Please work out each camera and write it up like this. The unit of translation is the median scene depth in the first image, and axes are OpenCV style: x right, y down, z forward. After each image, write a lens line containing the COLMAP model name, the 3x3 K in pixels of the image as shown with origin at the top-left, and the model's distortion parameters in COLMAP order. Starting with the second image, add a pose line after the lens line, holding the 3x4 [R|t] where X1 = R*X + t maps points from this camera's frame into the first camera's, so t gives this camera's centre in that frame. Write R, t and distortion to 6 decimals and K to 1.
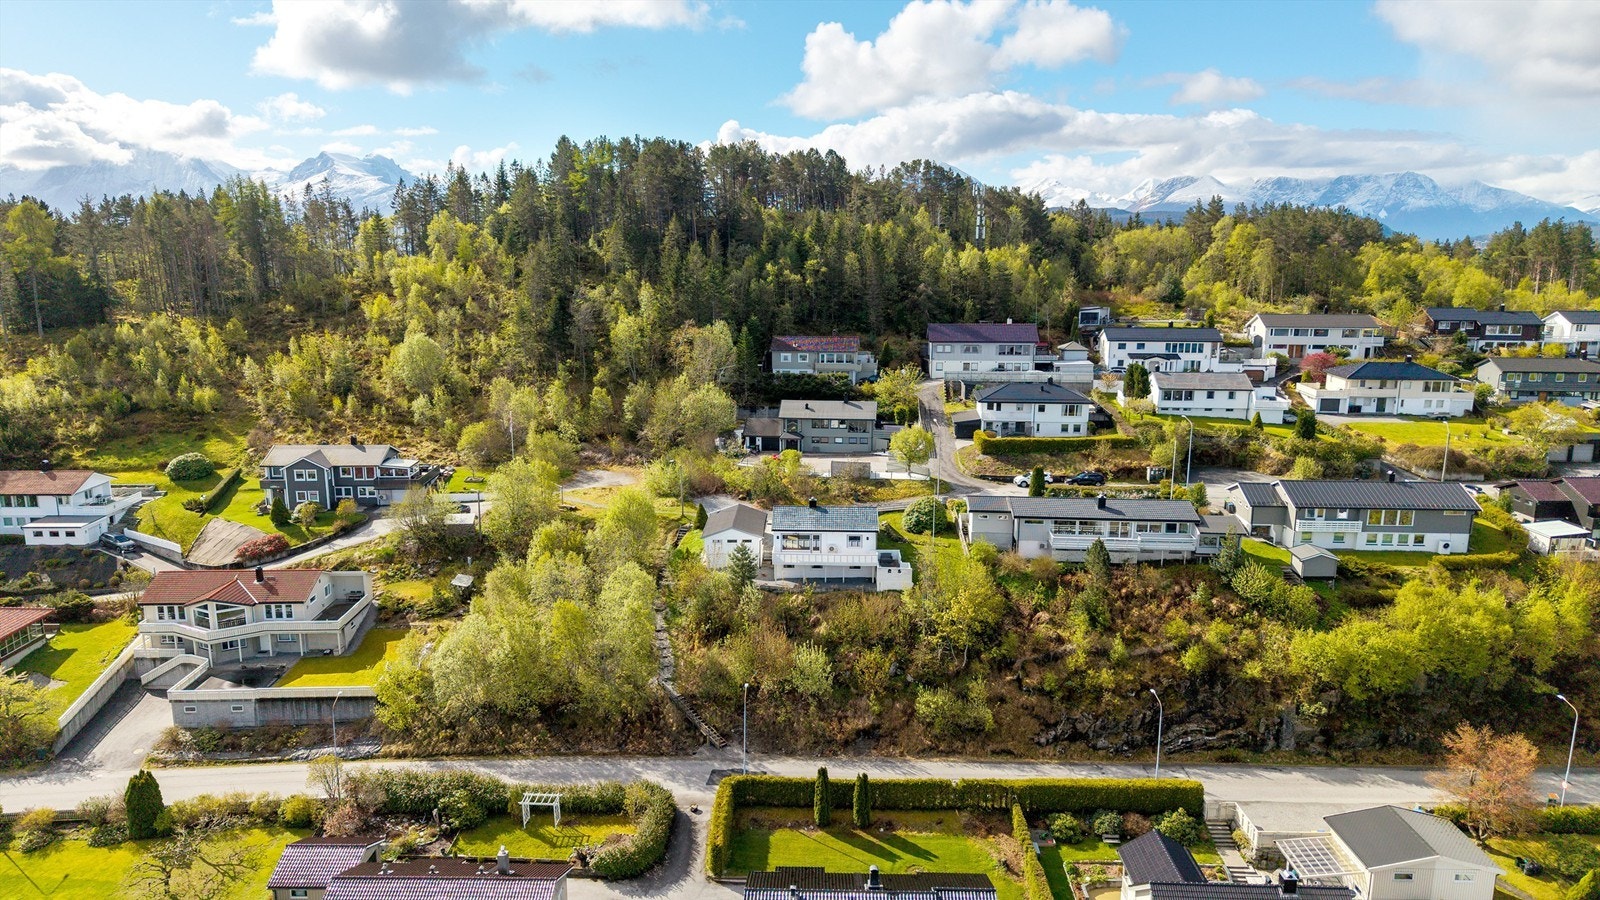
lens RADIAL K [[1051.6, 0, 787.5], [0, 1051.6, 449.4], [0, 0, 1]] dist [0.066295, -0.031087]
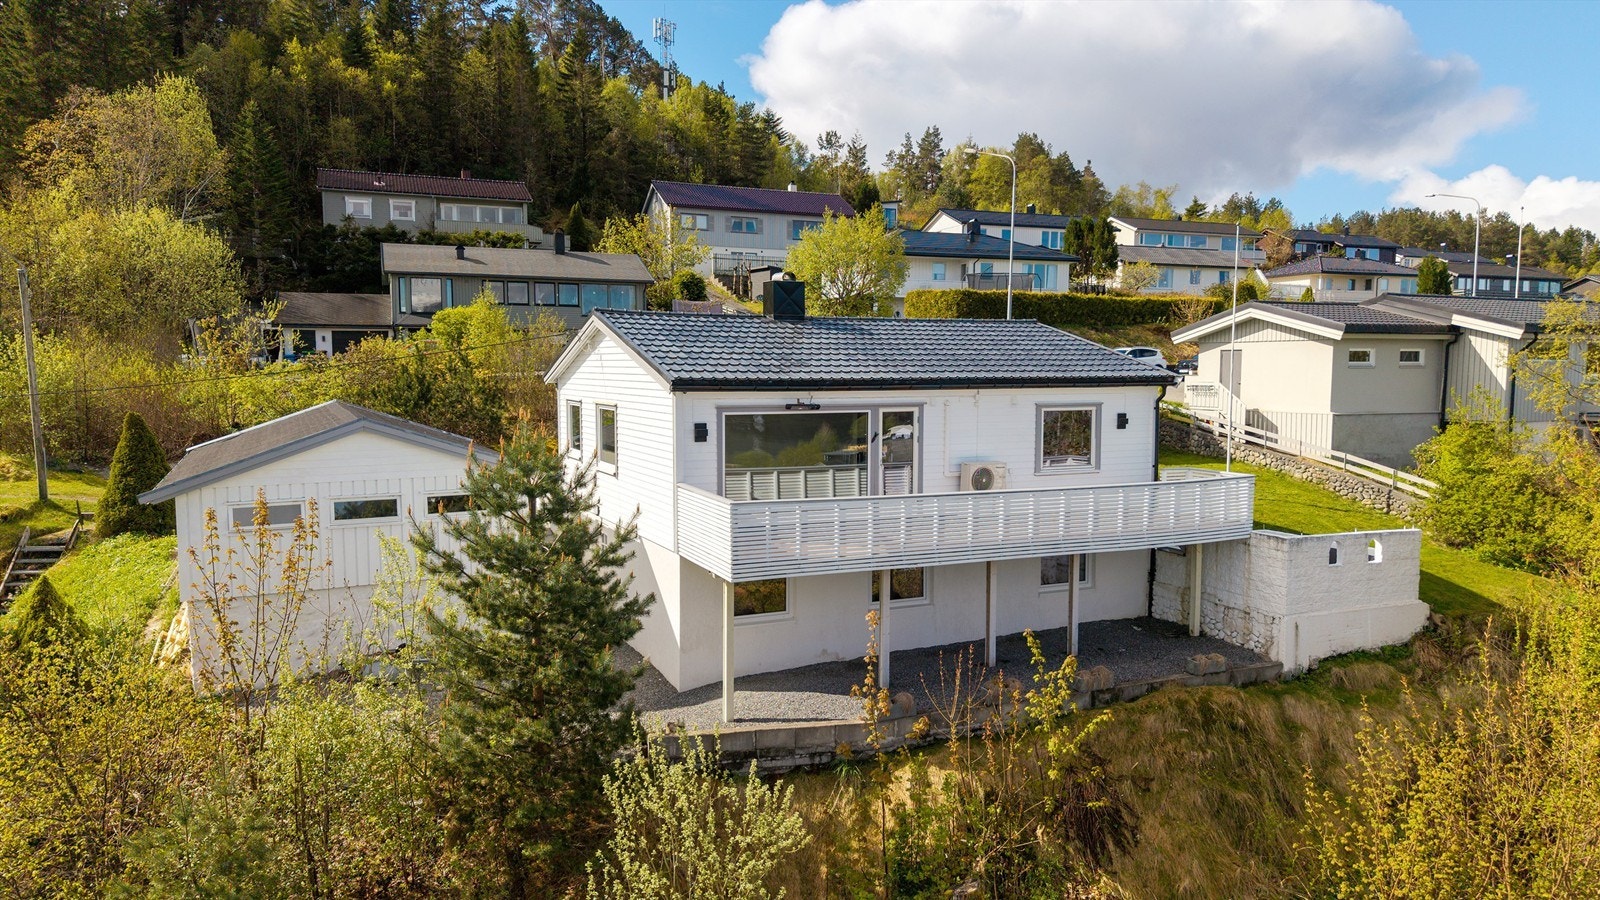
lens RADIAL K [[1051.6, 0, 796.0], [0, 1051.6, 463.9], [0, 0, 1]] dist [0.066295, -0.031087]
pose [[0.888086, -0.042955, 0.457665, -0.053693], [0.089756, 0.992665, -0.080999, 0.076843], [-0.450829, 0.113012, 0.885427, 0.627794]]
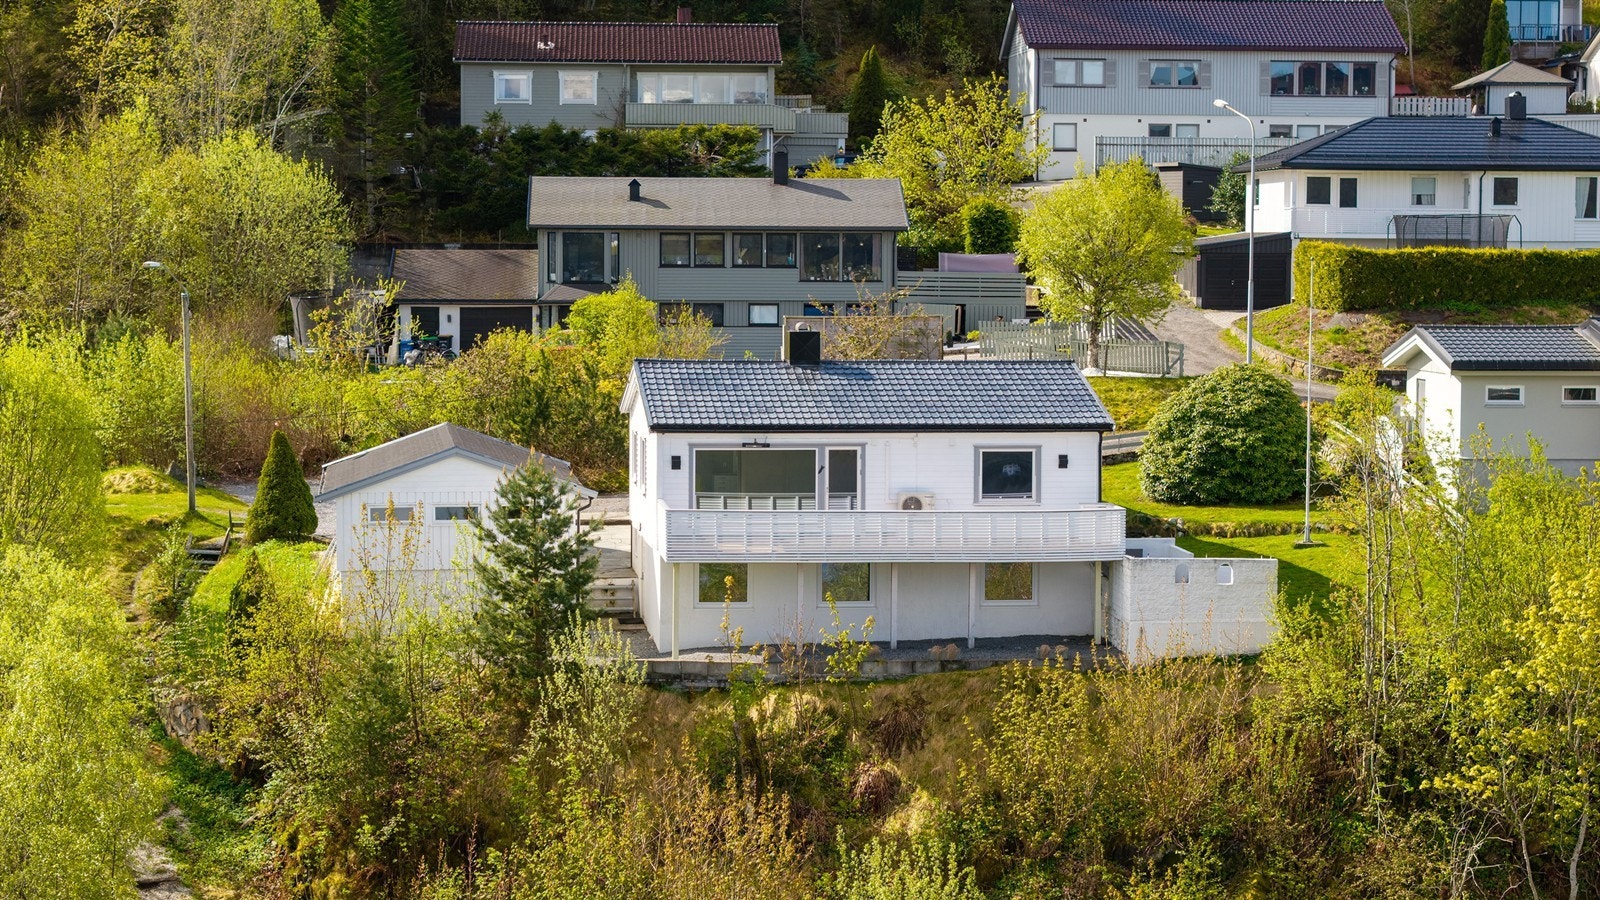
lens RADIAL K [[3162.7, 0, 810.7], [0, 3162.7, 457.5], [0, 0, 1]] dist [0.228566, 0.000000]
pose [[0.986443, -0.007565, 0.163931, -0.069594], [0.028562, 0.991605, -0.126110, 0.126572], [-0.161601, 0.129082, 0.978378, 0.236817]]
